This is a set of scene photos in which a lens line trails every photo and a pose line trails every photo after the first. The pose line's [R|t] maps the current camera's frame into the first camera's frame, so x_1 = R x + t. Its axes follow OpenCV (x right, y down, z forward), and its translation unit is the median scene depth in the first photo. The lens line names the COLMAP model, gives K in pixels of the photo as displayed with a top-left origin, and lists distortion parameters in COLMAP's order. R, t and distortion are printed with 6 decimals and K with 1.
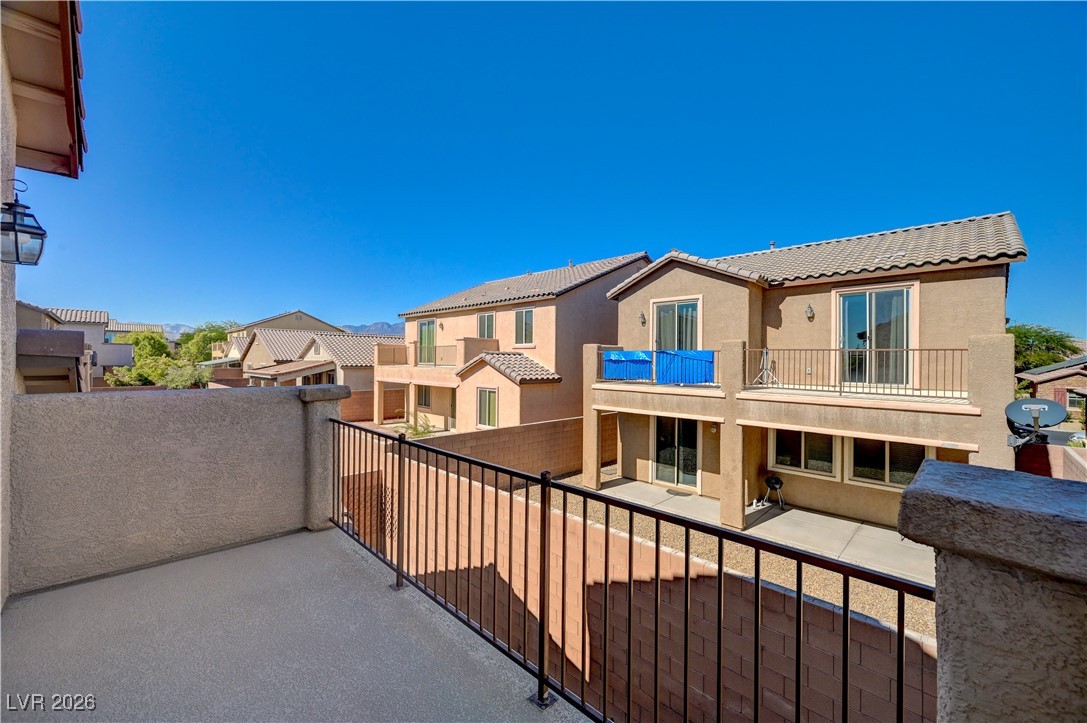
lens RADIAL K [[433.1, 0, 542.3], [0, 433.1, 361.9], [0, 0, 1]] dist [0.003363, 0.000192]
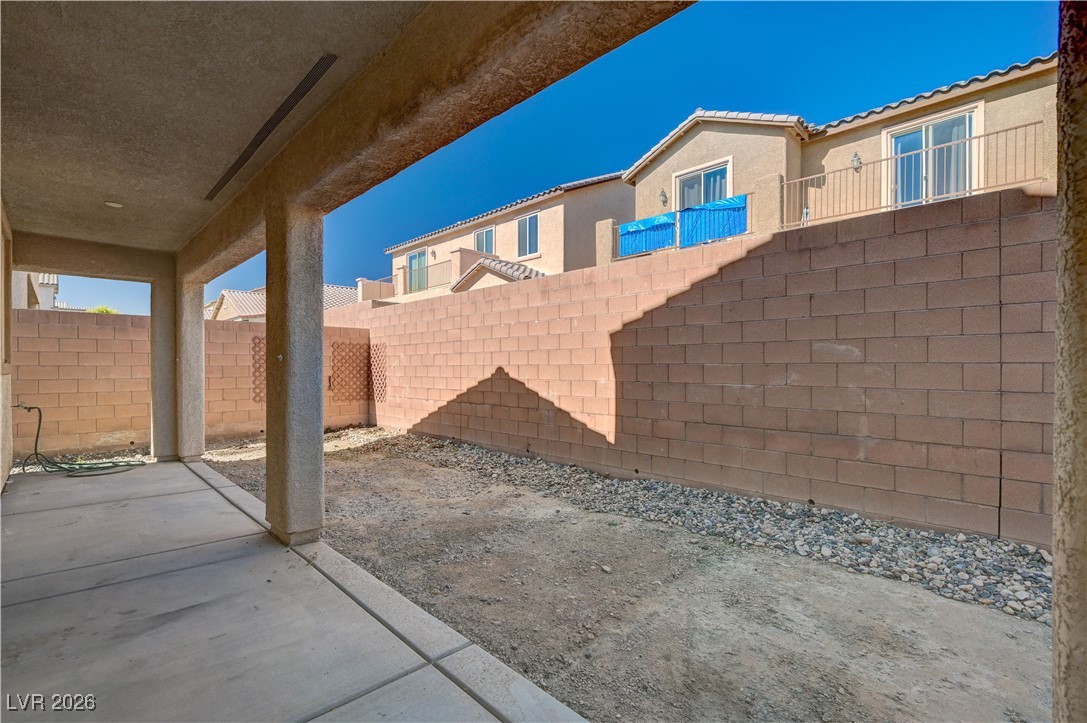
lens RADIAL K [[493.5, 0, 545.3], [0, 493.5, 367.7], [0, 0, 1]] dist [0.000858, 0.001104]
pose [[0.999894, -0.011792, -0.008486, -0.001890], [0.011836, 0.999916, 0.005228, 0.250543], [0.008424, -0.005328, 0.999950, 0.004282]]
